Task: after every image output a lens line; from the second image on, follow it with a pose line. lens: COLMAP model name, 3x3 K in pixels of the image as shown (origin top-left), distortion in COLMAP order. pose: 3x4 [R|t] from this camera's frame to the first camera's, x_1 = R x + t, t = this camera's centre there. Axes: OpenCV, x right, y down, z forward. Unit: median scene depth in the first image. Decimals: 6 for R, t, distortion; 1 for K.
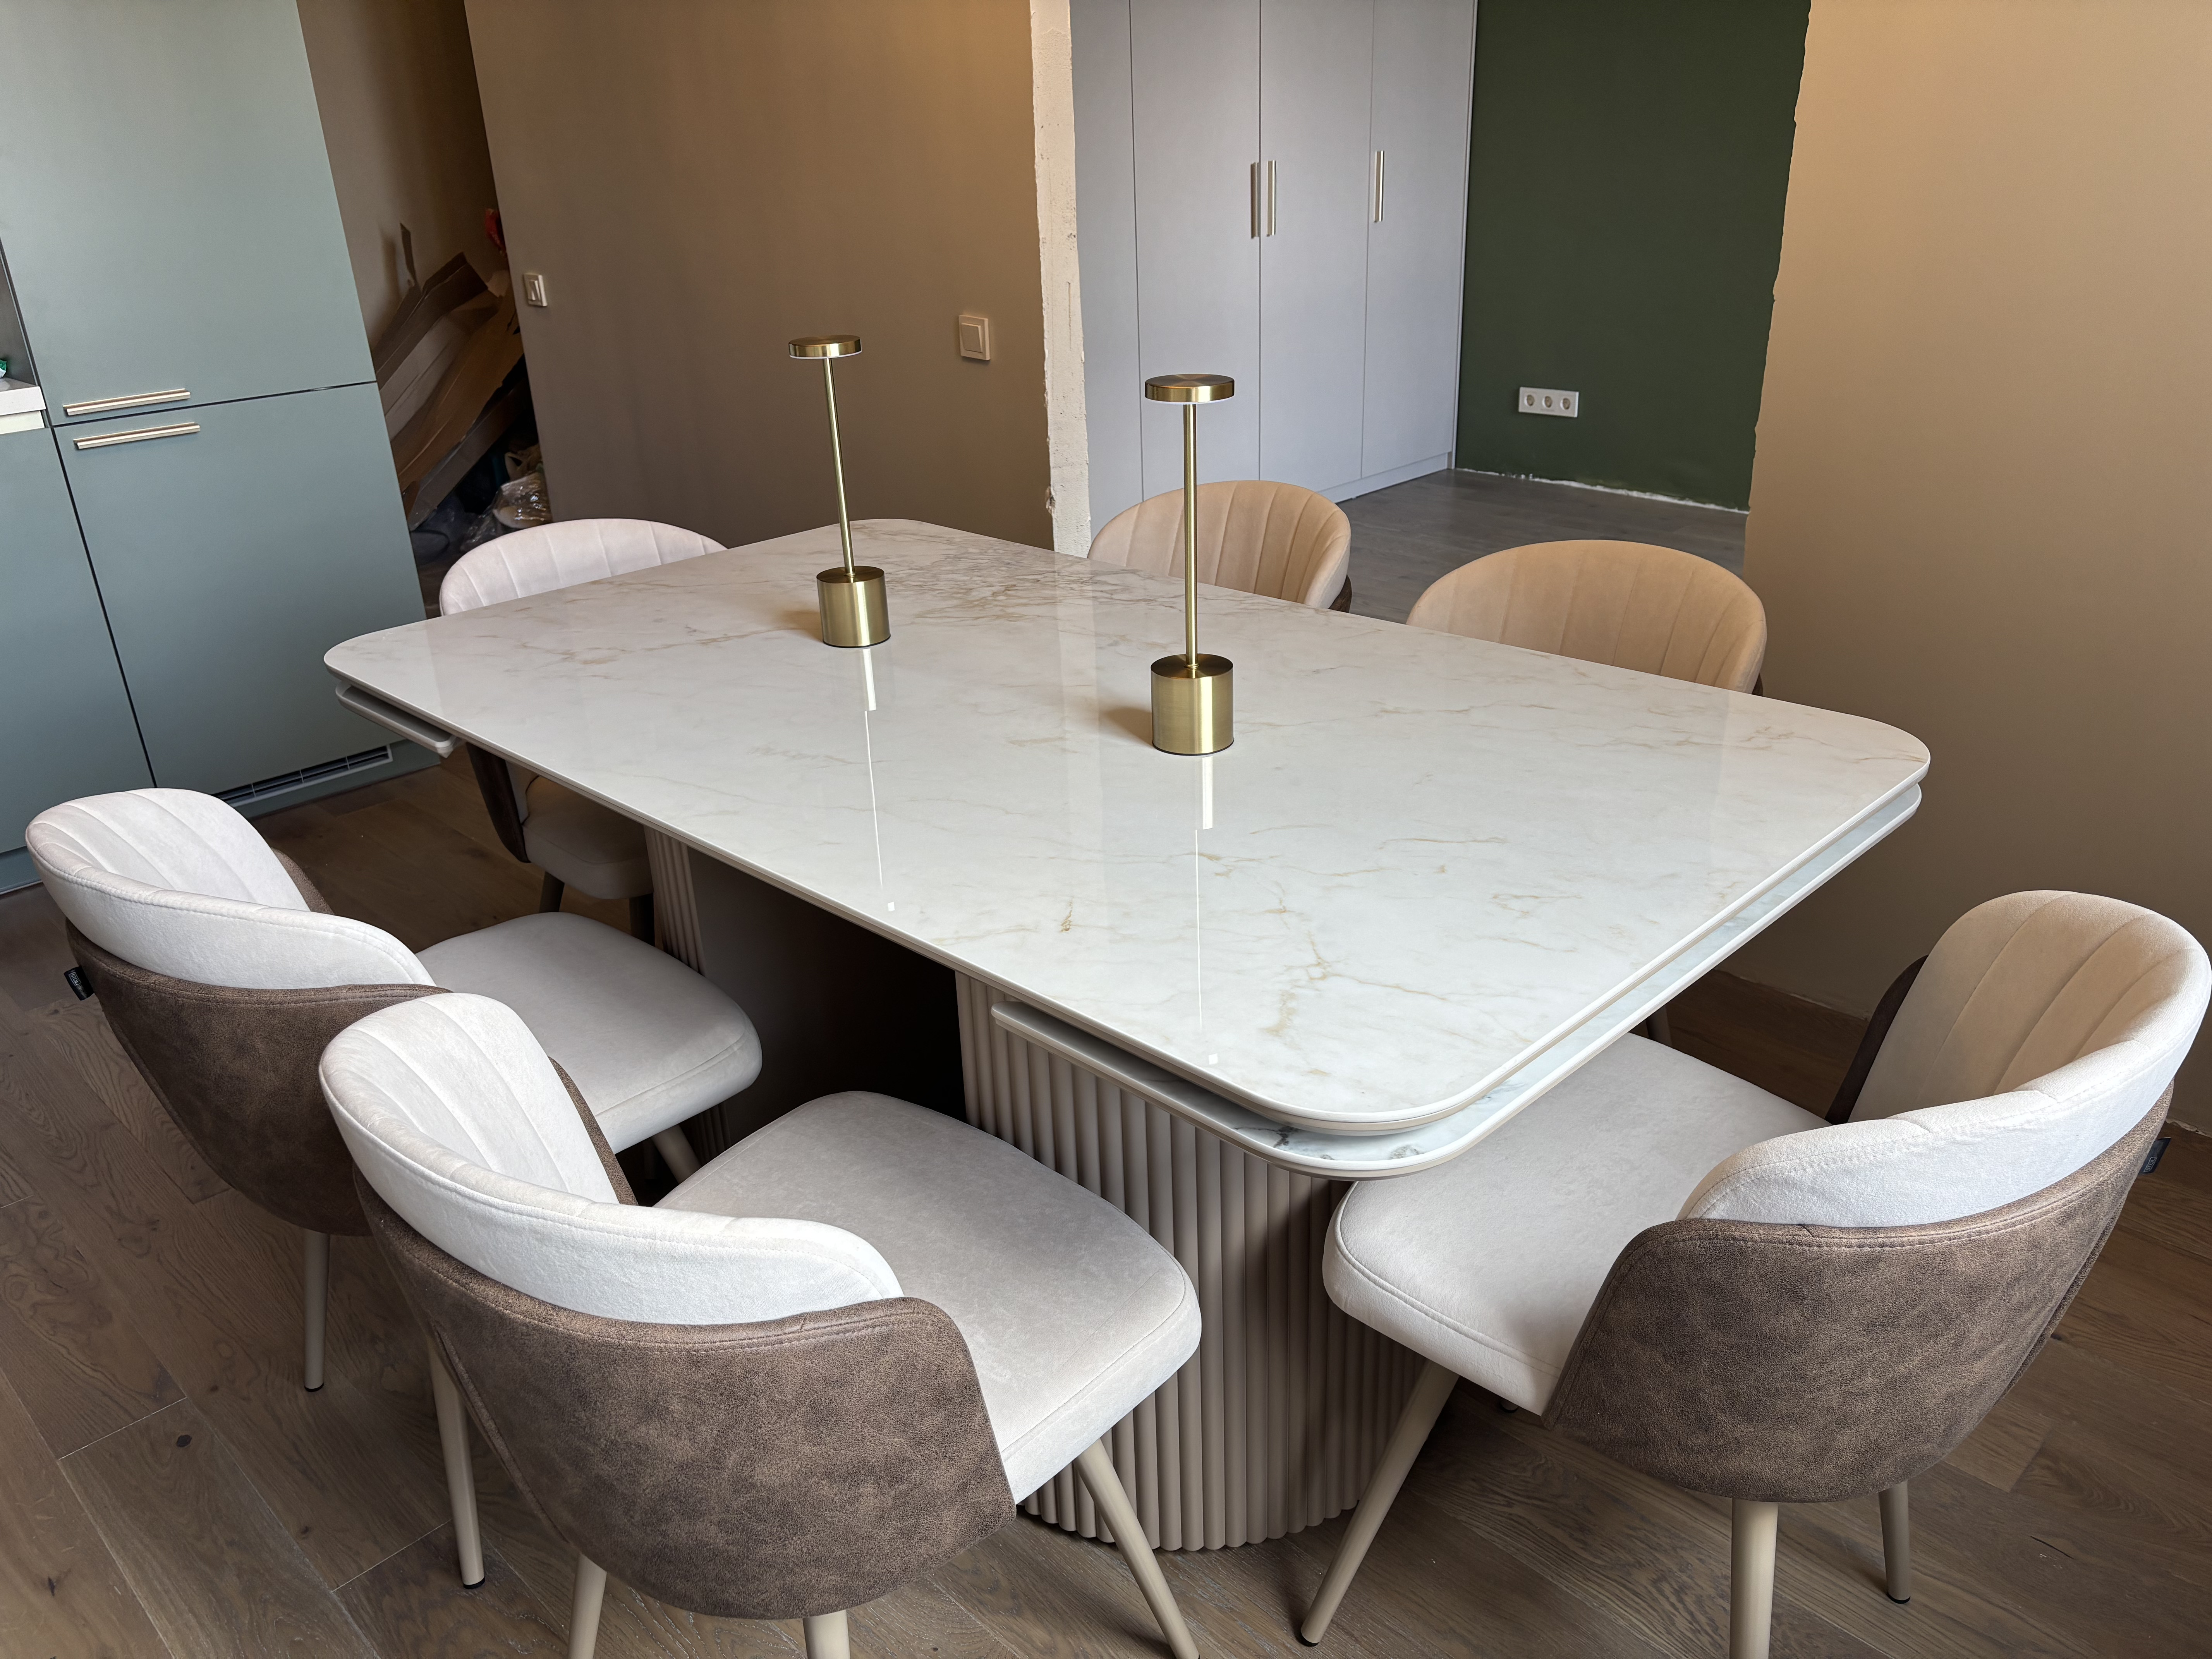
lens RADIAL K [[1678.4, 0, 1106.0], [0, 1678.4, 829.5], [0, 0, 1]] dist [0.064124, -0.115693]
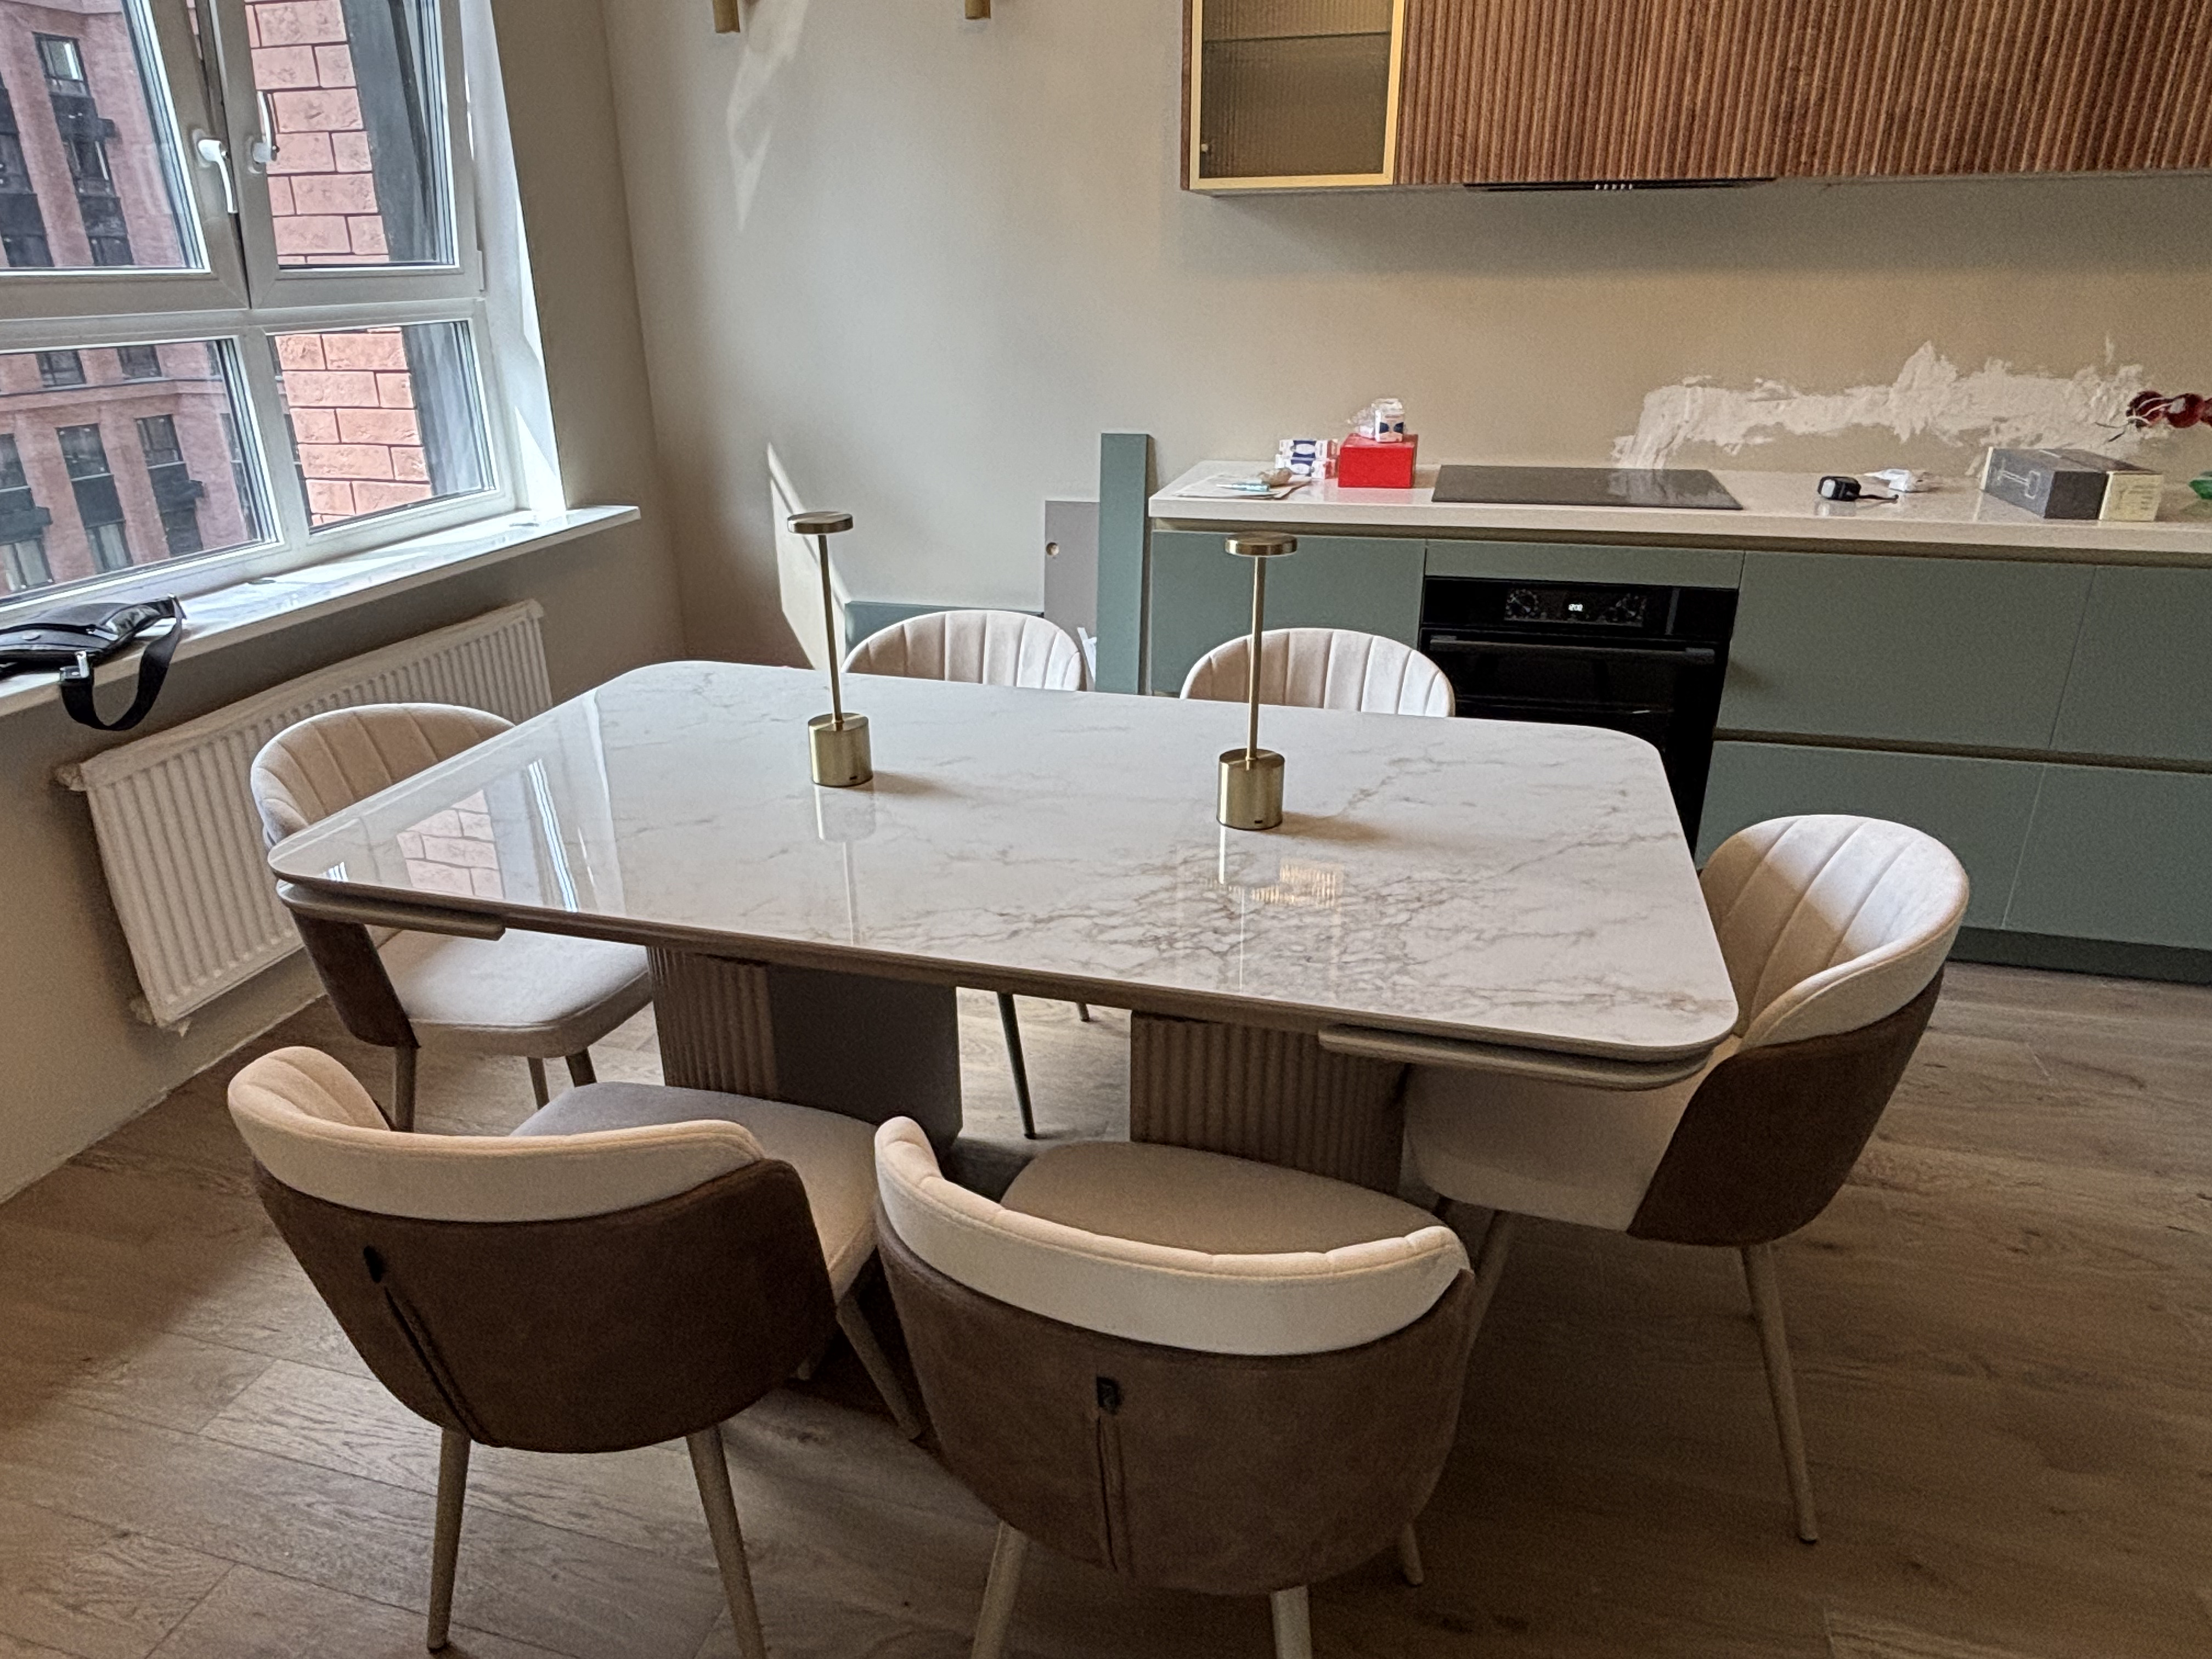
lens RADIAL K [[1362.9, 0, 1081.4], [0, 1362.9, 838.5], [0, 0, 1]] dist [0.070326, -0.112683]
pose [[-0.875766, 0.226034, -0.426547, 0.275797], [-0.155681, 0.704148, 0.692776, -0.613496], [0.456943, 0.673115, -0.581480, 1.332136]]
